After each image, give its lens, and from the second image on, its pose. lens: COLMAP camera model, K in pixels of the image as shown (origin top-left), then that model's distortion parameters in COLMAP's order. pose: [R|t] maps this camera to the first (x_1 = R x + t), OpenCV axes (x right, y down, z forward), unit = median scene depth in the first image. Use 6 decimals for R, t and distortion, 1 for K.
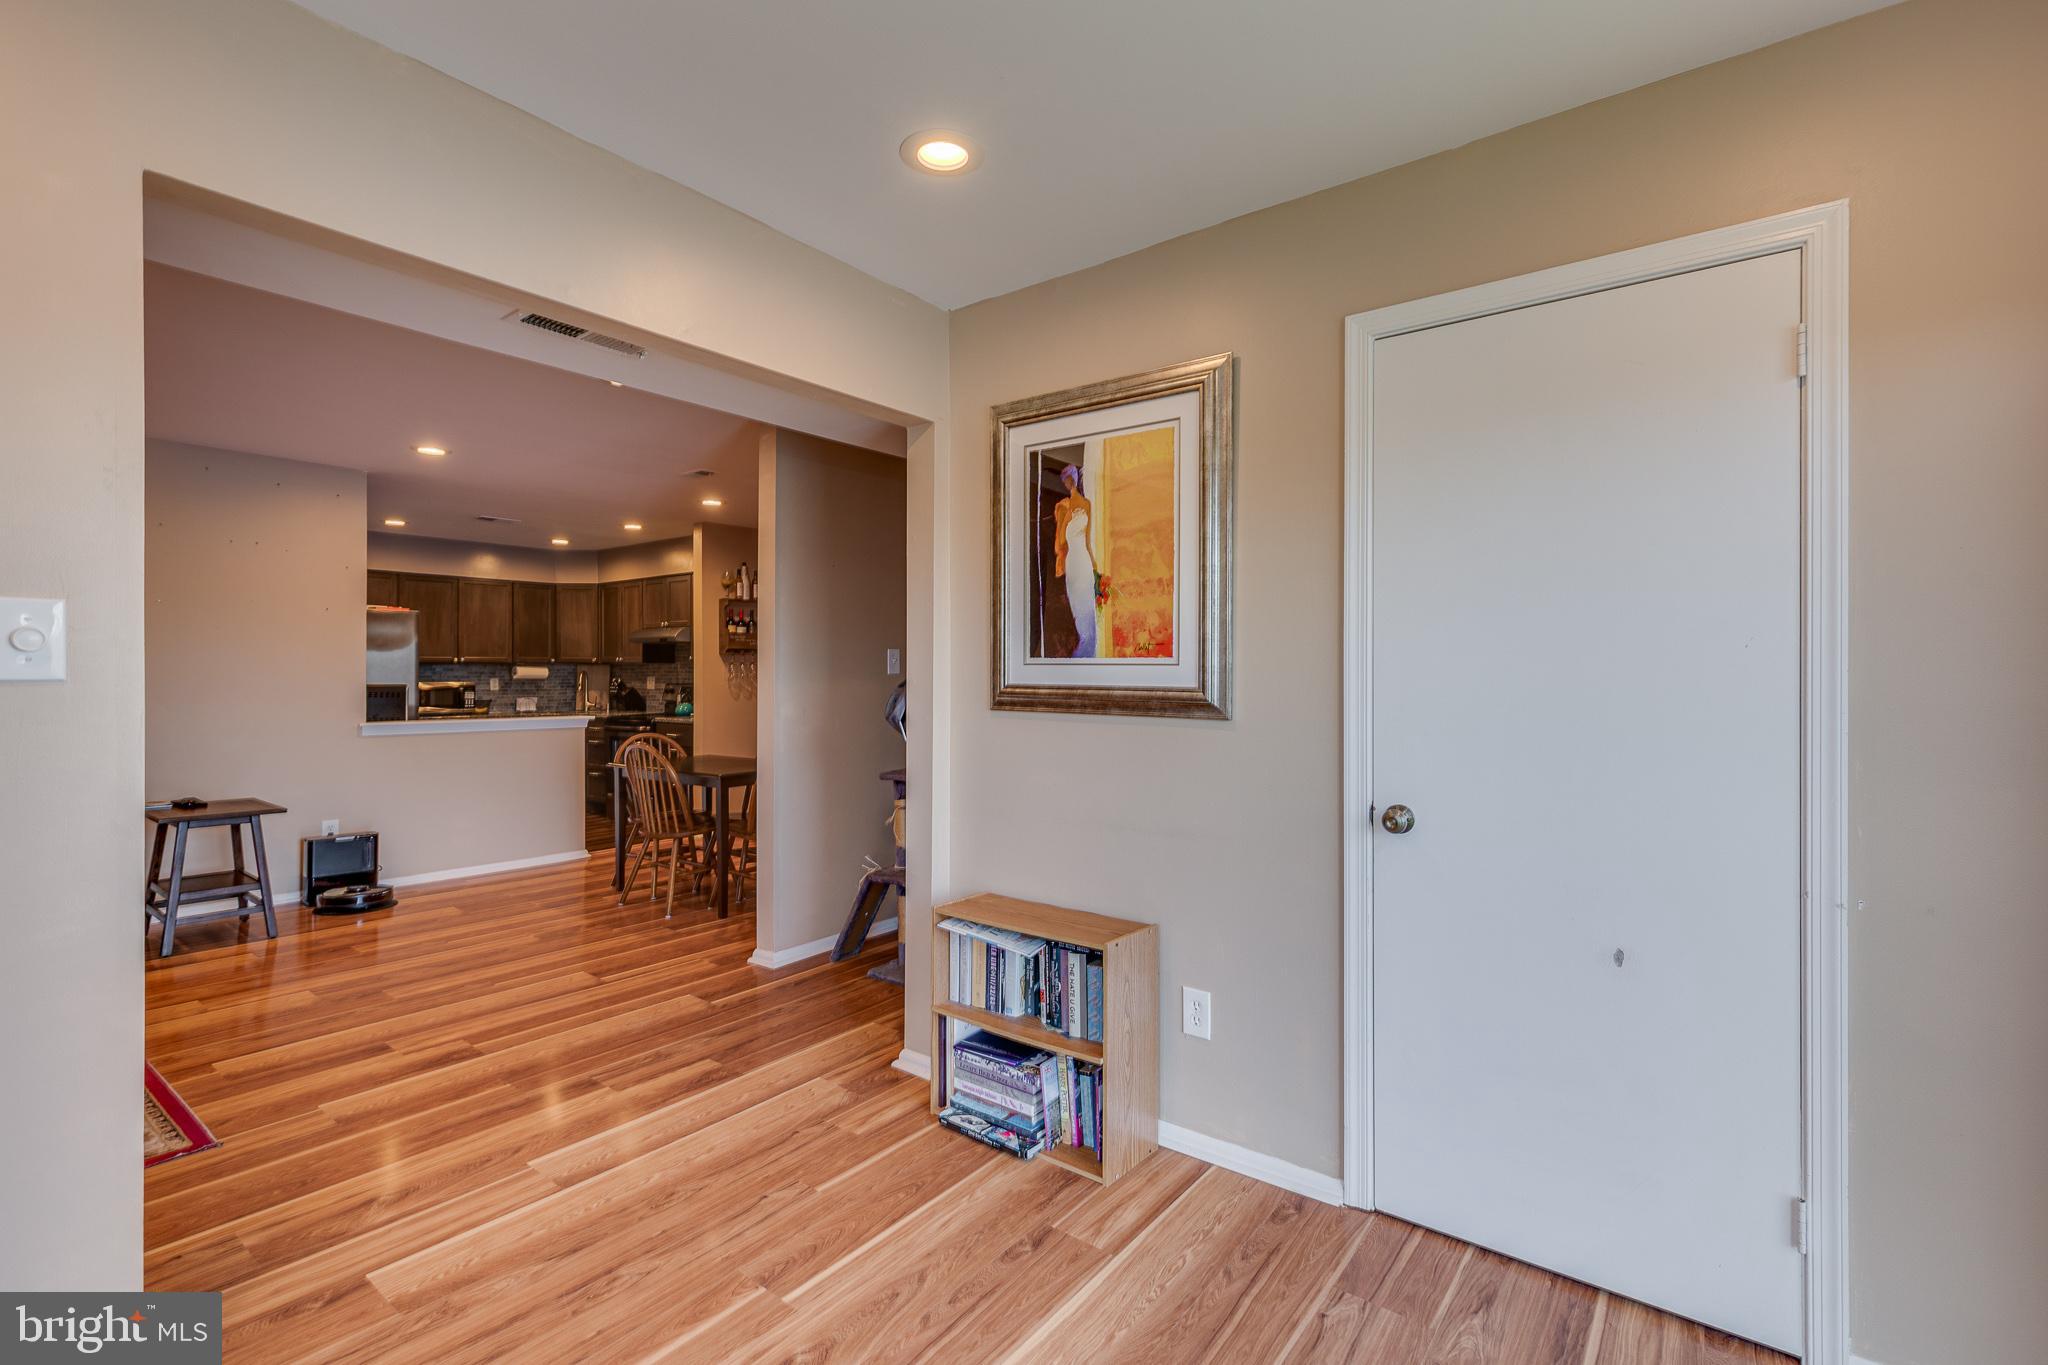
lens RADIAL K [[919.3, 0, 1022.6], [0, 919.3, 669.1], [0, 0, 1]] dist [0.004159, -0.001318]
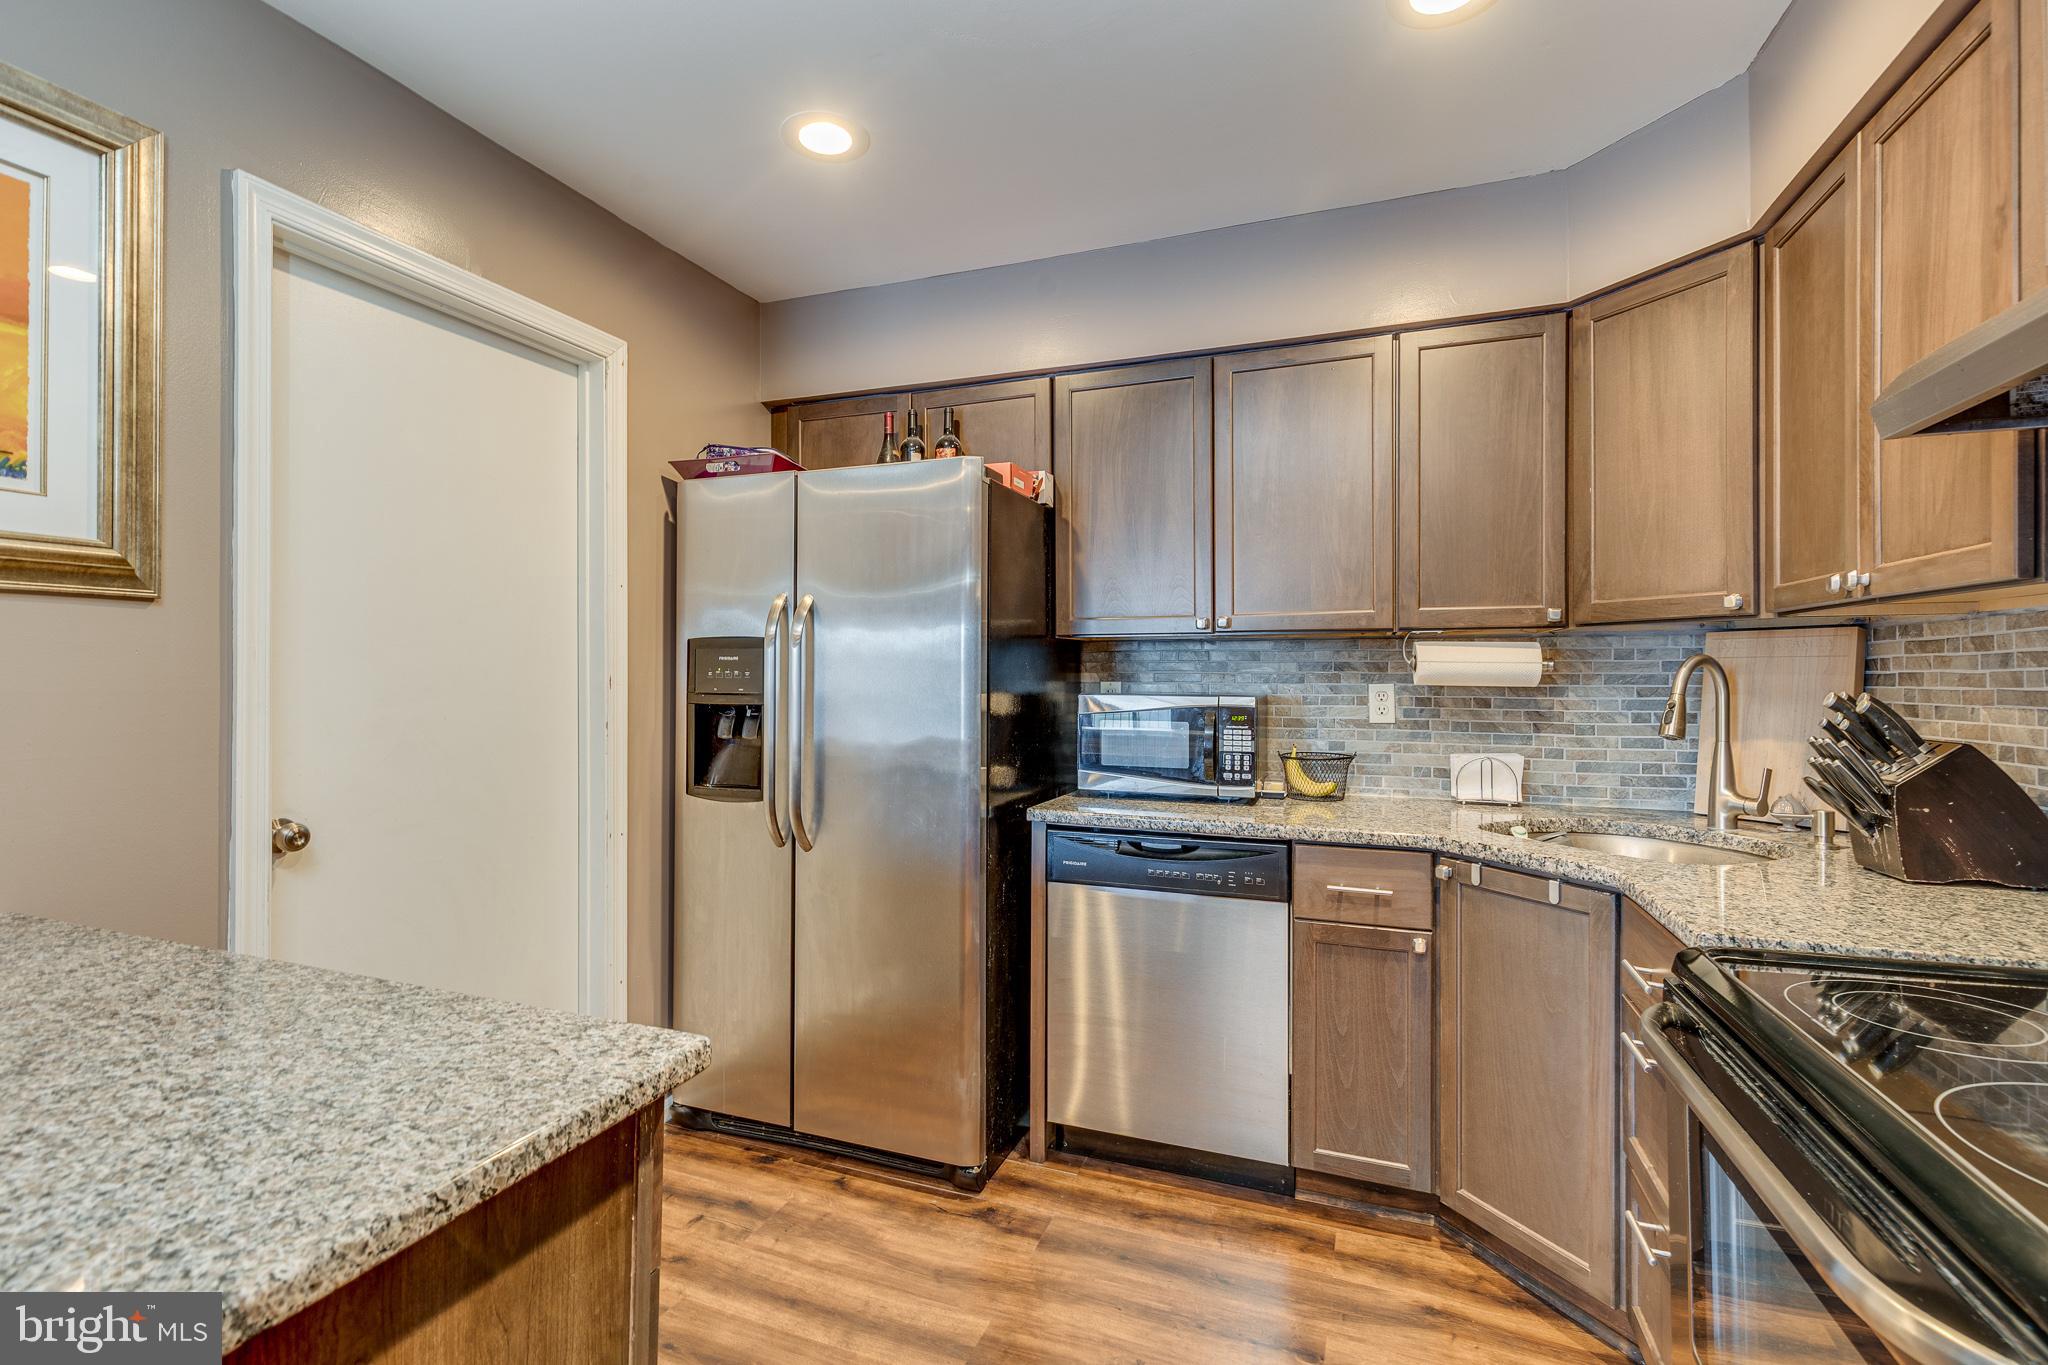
lens RADIAL K [[919.3, 0, 1024.9], [0, 919.3, 675.3], [0, 0, 1]] dist [0.004159, -0.001318]
pose [[0.299237, 0.000790, -0.954179, -0.328962], [0.004200, 0.999989, 0.002145, 0.006465], [0.954170, -0.004649, 0.299230, 0.823623]]
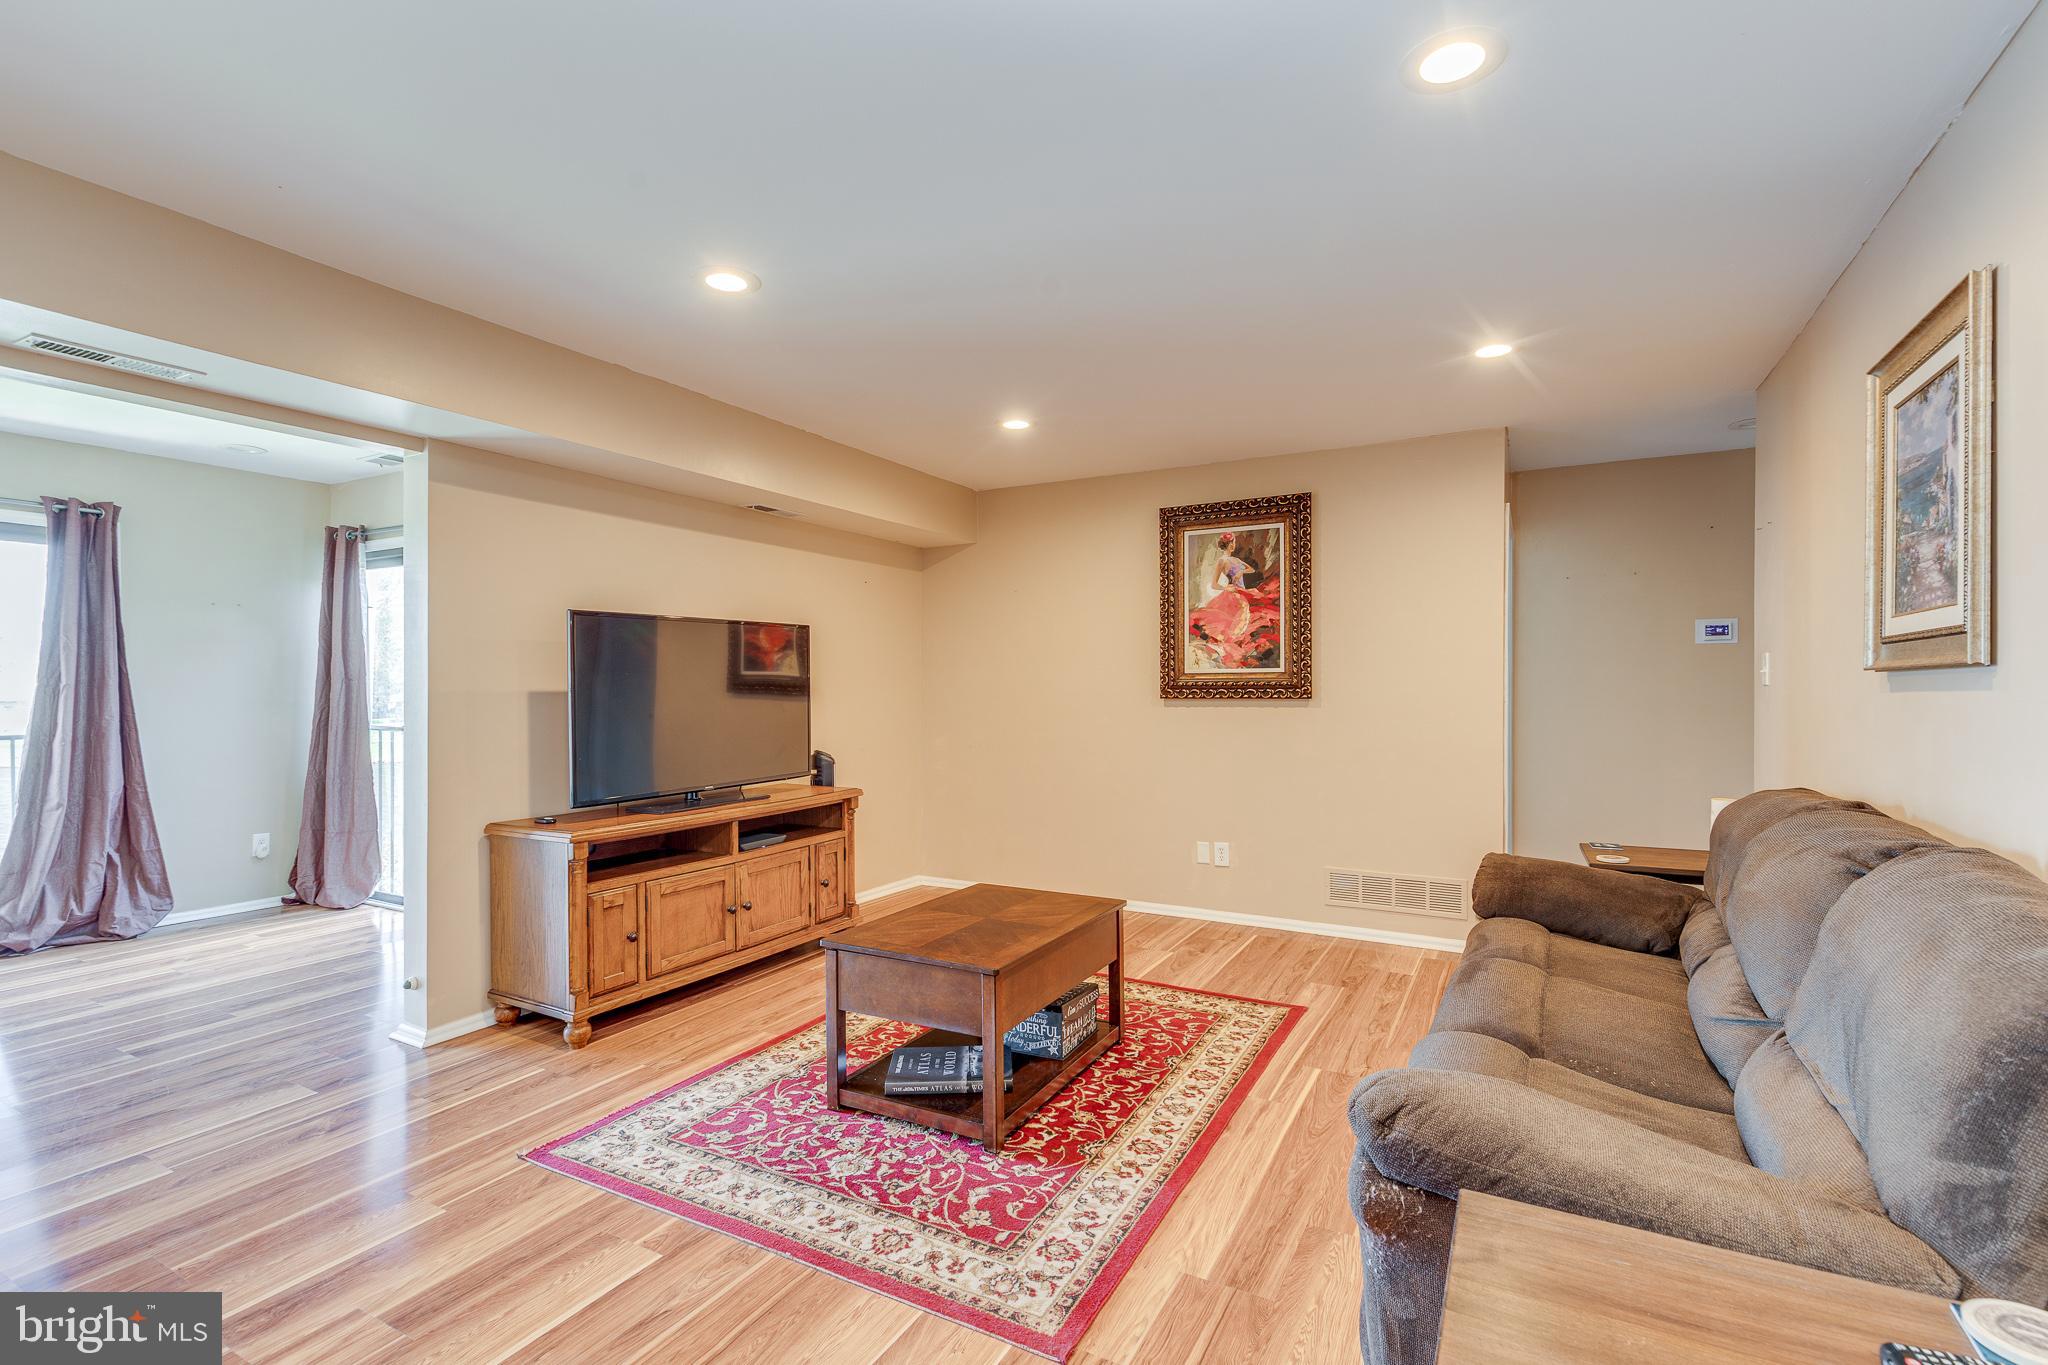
lens RADIAL K [[919.3, 0, 1026.0], [0, 919.3, 691.0], [0, 0, 1]] dist [0.004159, -0.001318]
pose [[-0.986967, -0.002374, -0.160907, -0.371297], [-0.001915, 0.999994, -0.003008, 0.004353], [0.160913, -0.002660, -0.986965, 0.615721]]
